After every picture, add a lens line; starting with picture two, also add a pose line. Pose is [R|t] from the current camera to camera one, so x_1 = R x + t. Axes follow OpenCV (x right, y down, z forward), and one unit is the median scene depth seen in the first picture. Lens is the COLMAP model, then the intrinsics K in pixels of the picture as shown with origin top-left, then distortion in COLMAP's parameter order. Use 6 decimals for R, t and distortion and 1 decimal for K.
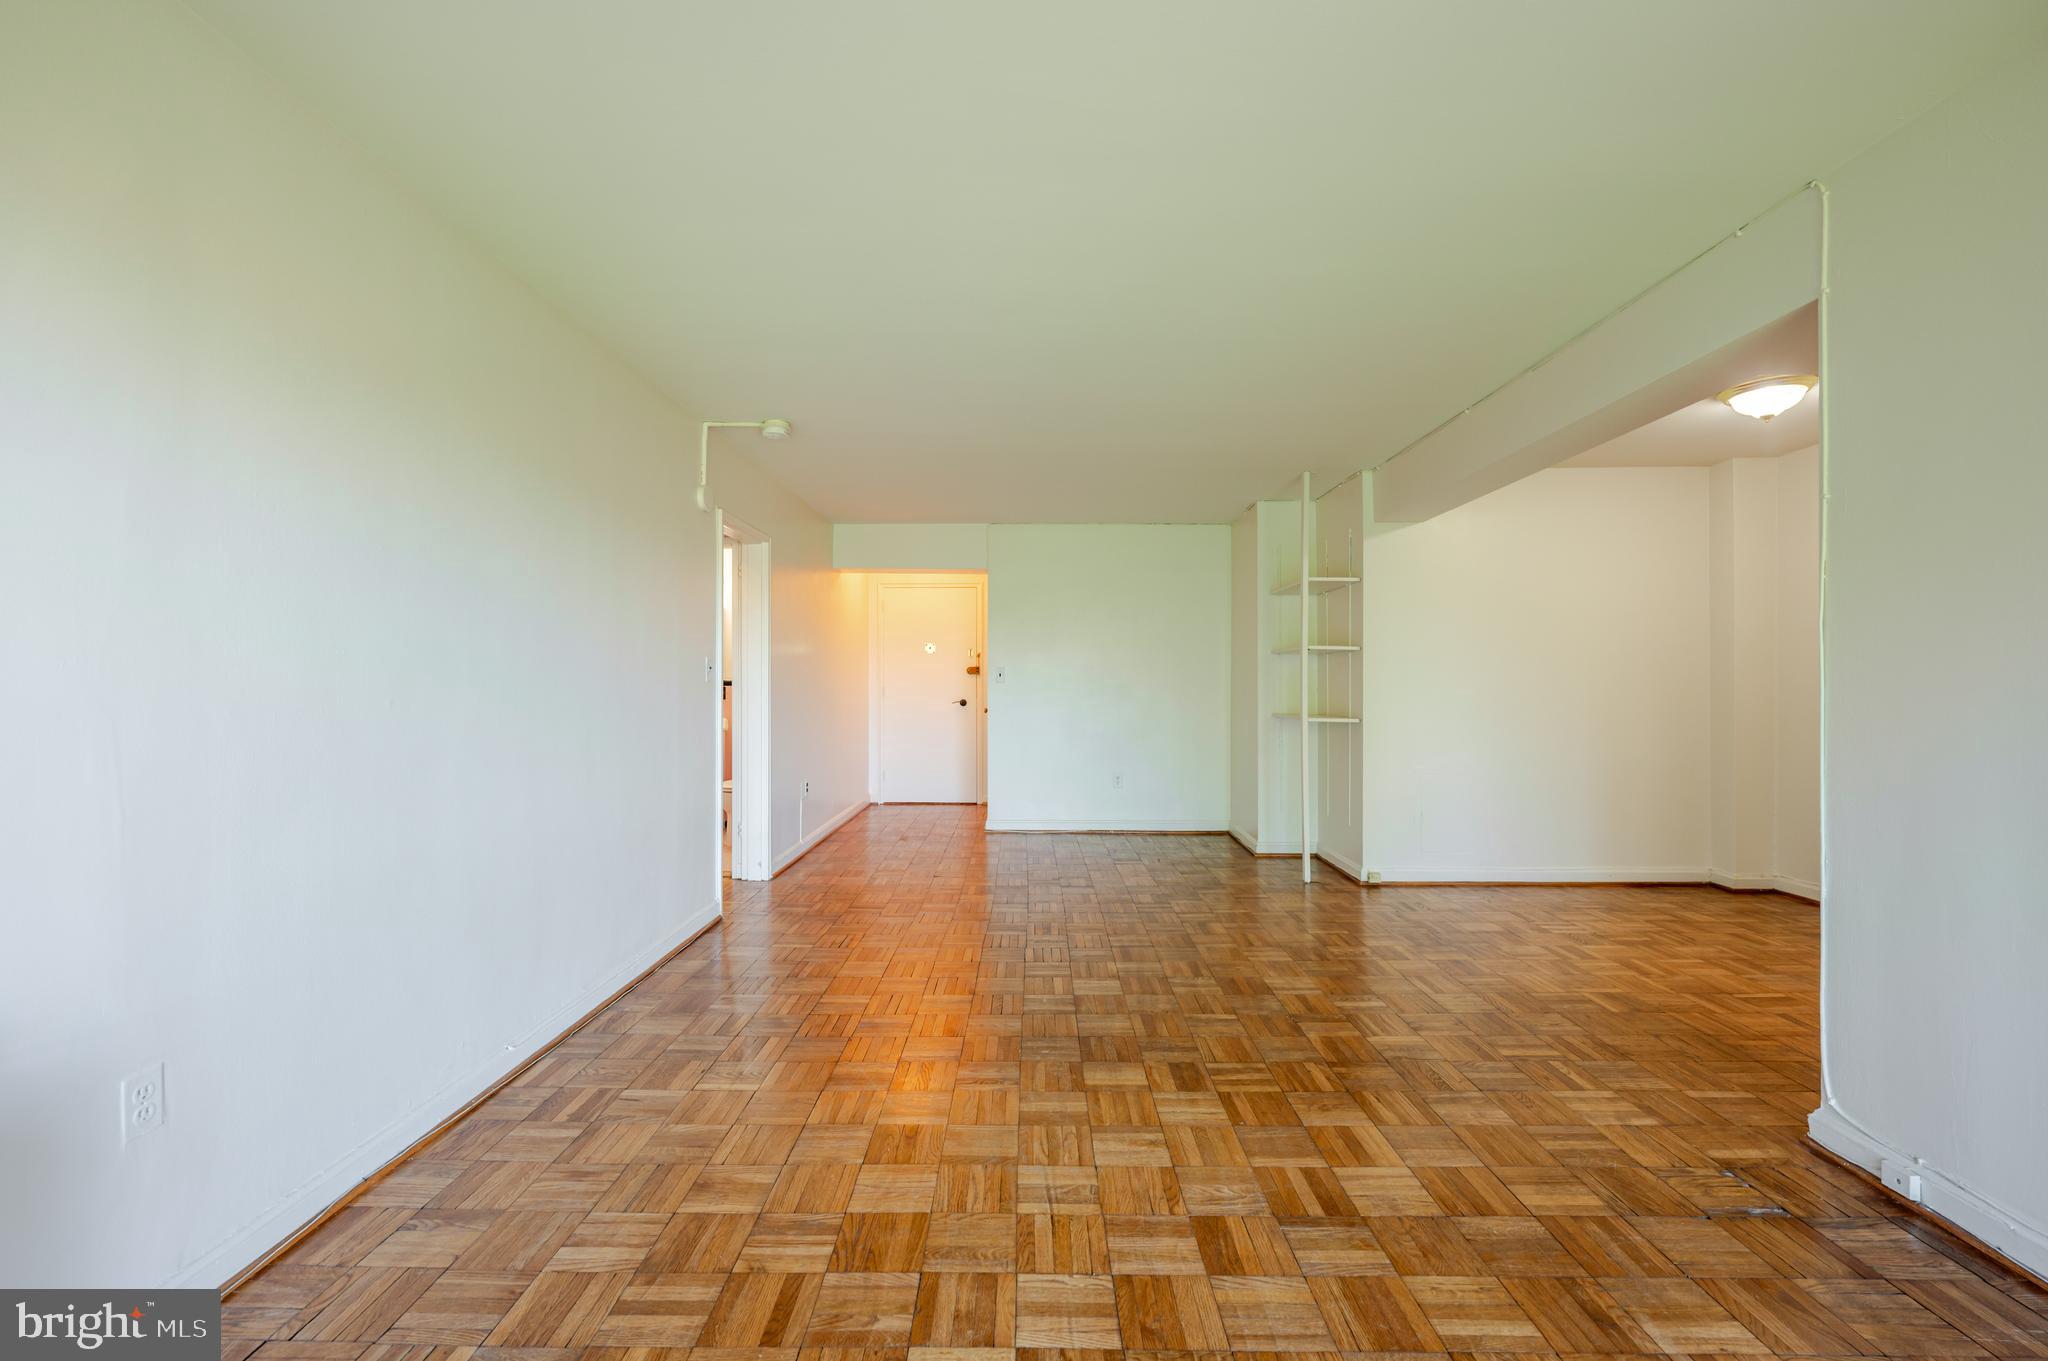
lens RADIAL K [[840.3, 0, 1031.4], [0, 840.3, 682.2], [0, 0, 1]] dist [-0.000255, 0.000152]
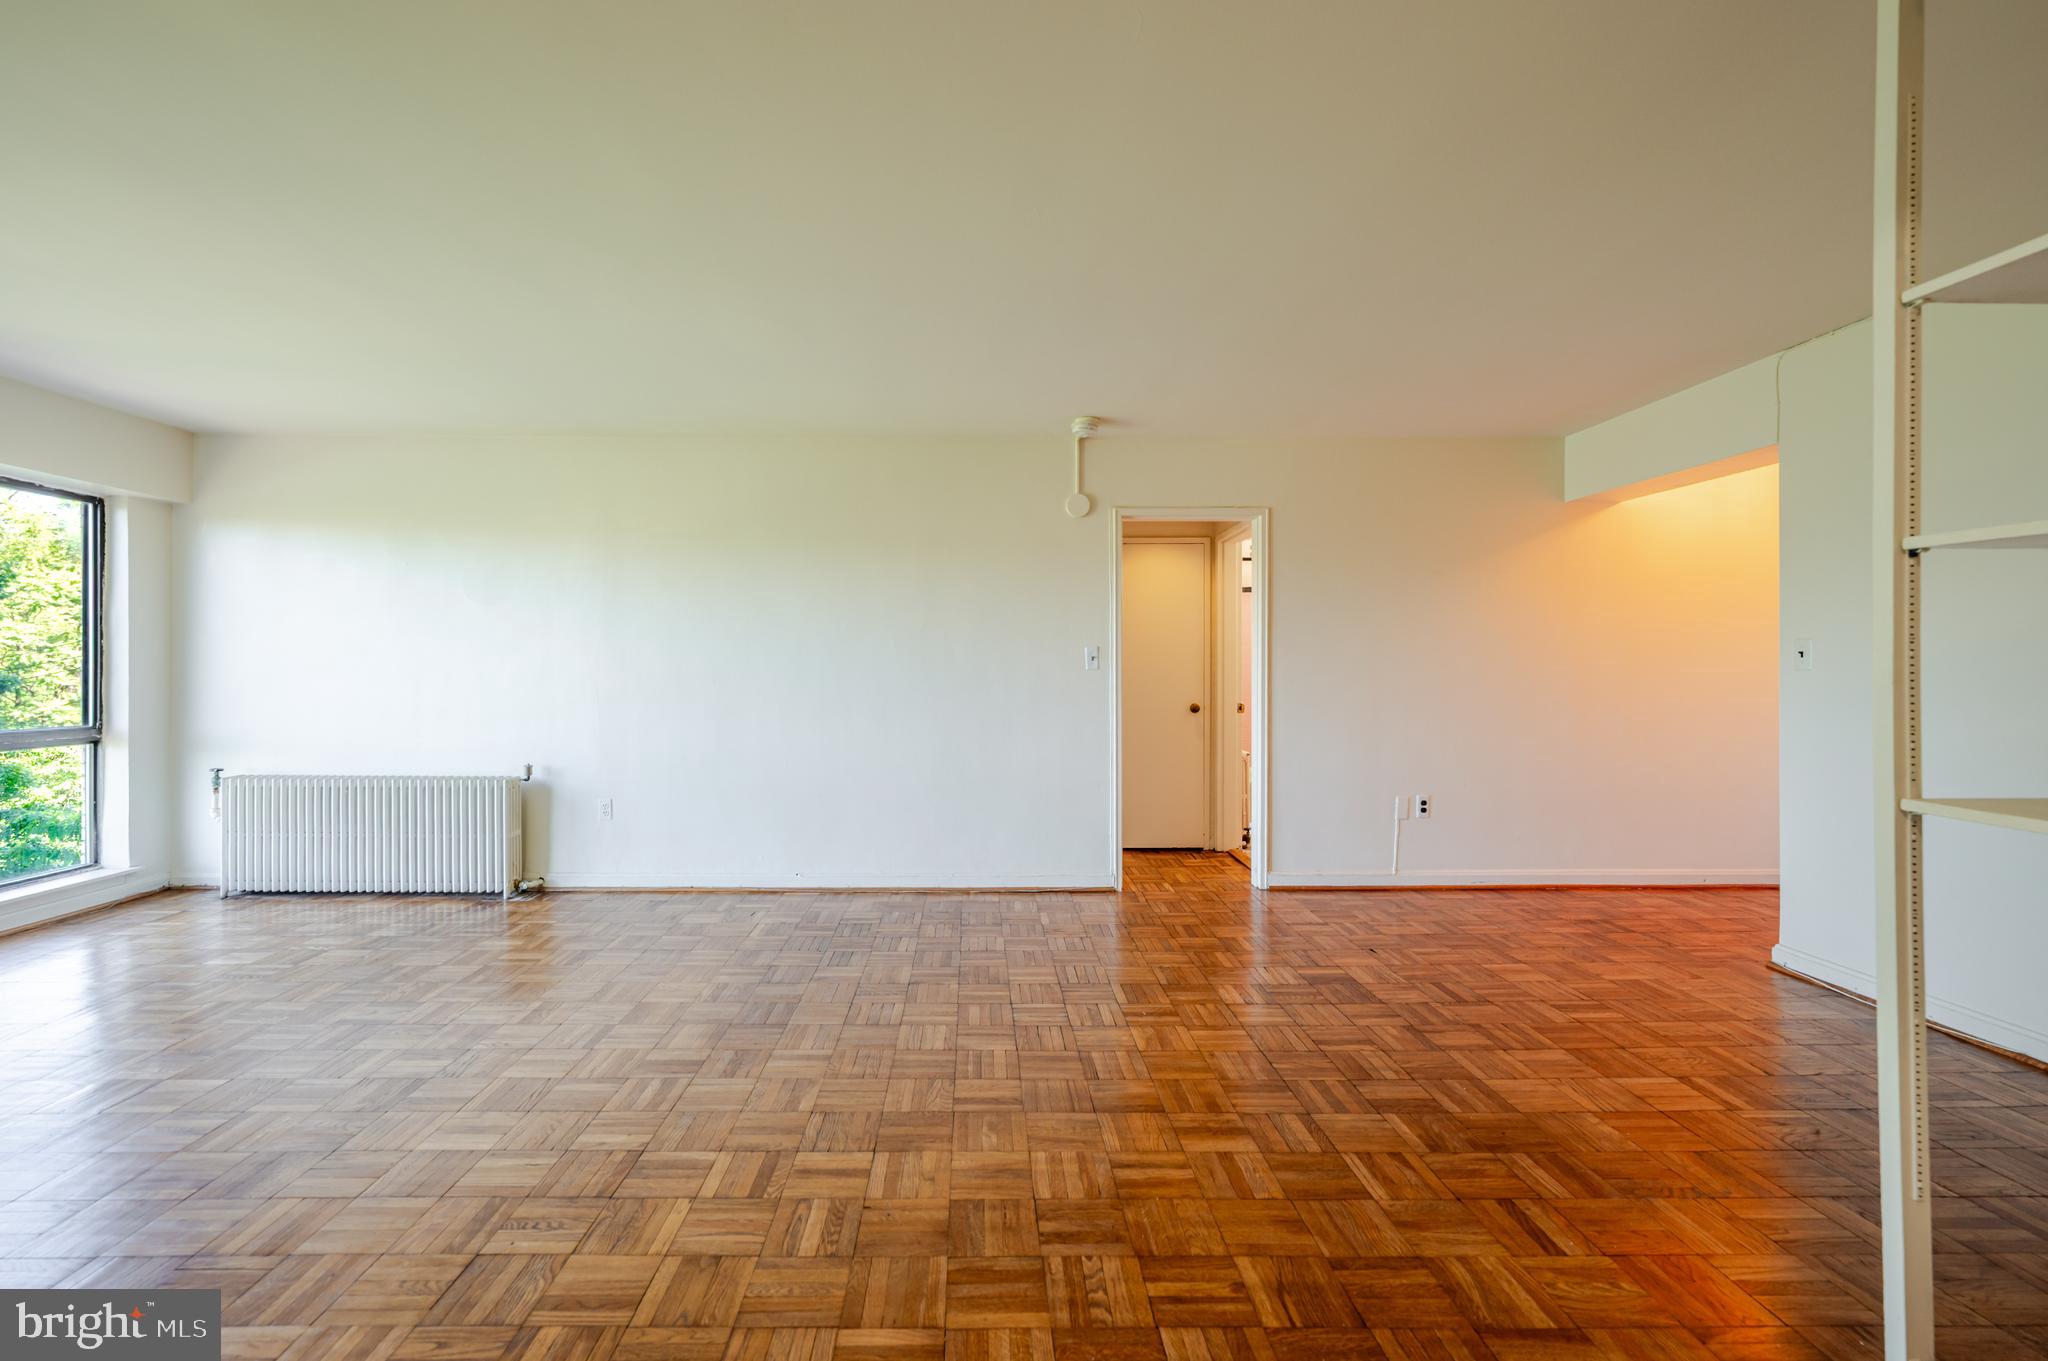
lens RADIAL K [[840.3, 0, 1019.2], [0, 840.3, 675.1], [0, 0, 1]] dist [-0.000255, 0.000152]
pose [[0.029161, -0.000601, -0.999575, 0.859115], [0.004749, 0.999989, -0.000463, -0.009044], [0.999563, -0.004733, 0.029163, 0.975876]]
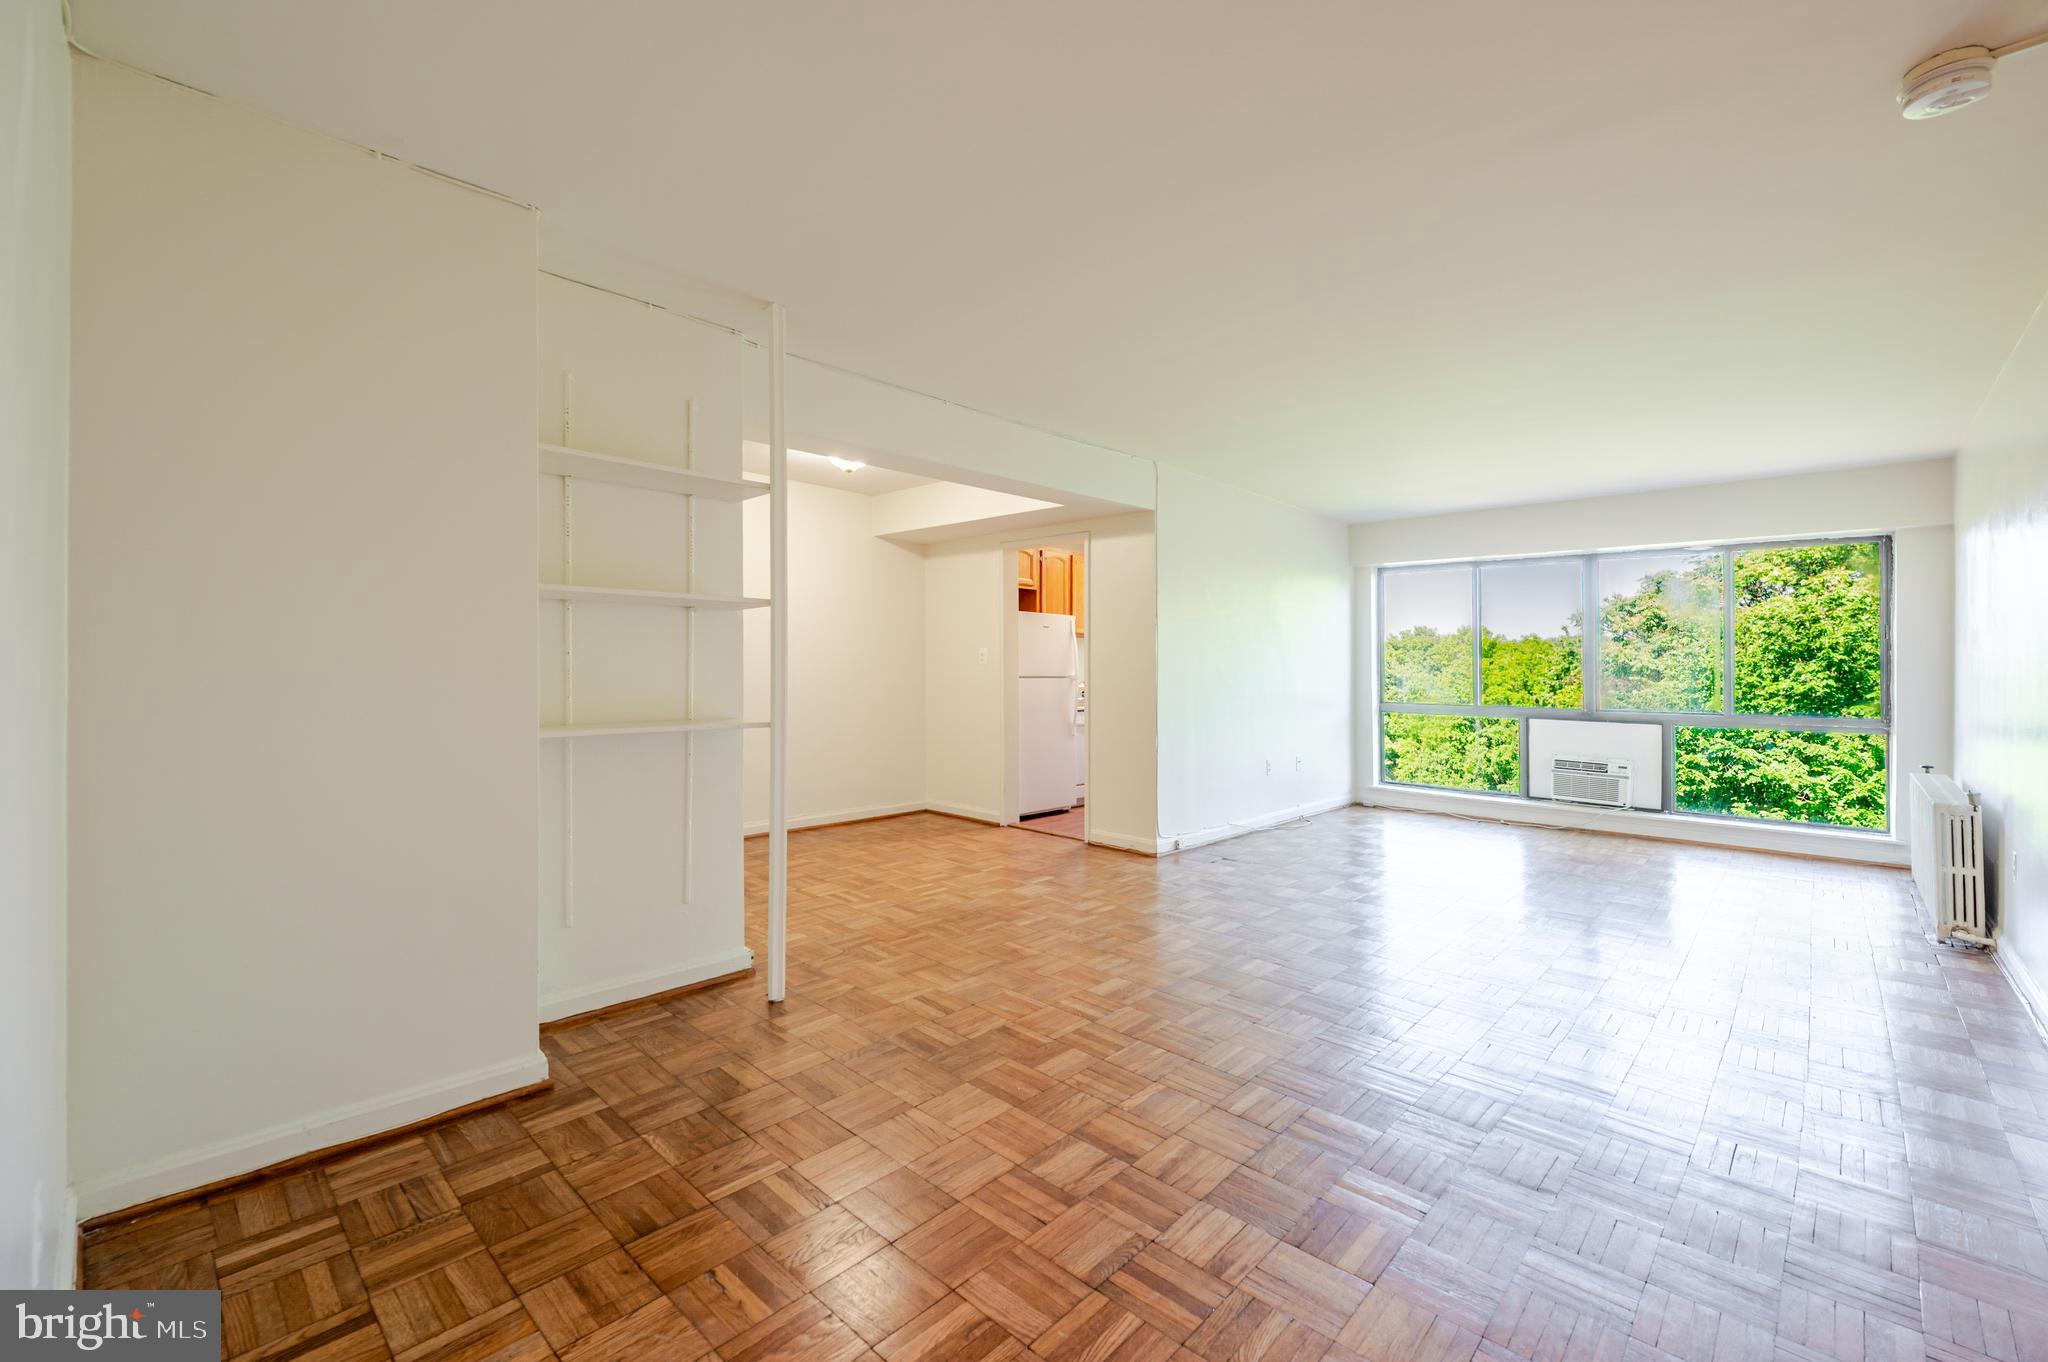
lens RADIAL K [[840.3, 0, 1024.1], [0, 840.3, 668.1], [0, 0, 1]] dist [-0.000255, 0.000152]
pose [[-0.728984, -0.013125, 0.684405, -0.303704], [-0.020194, 0.999793, -0.002337, -0.010369], [-0.684233, -0.015525, -0.729098, 1.874719]]
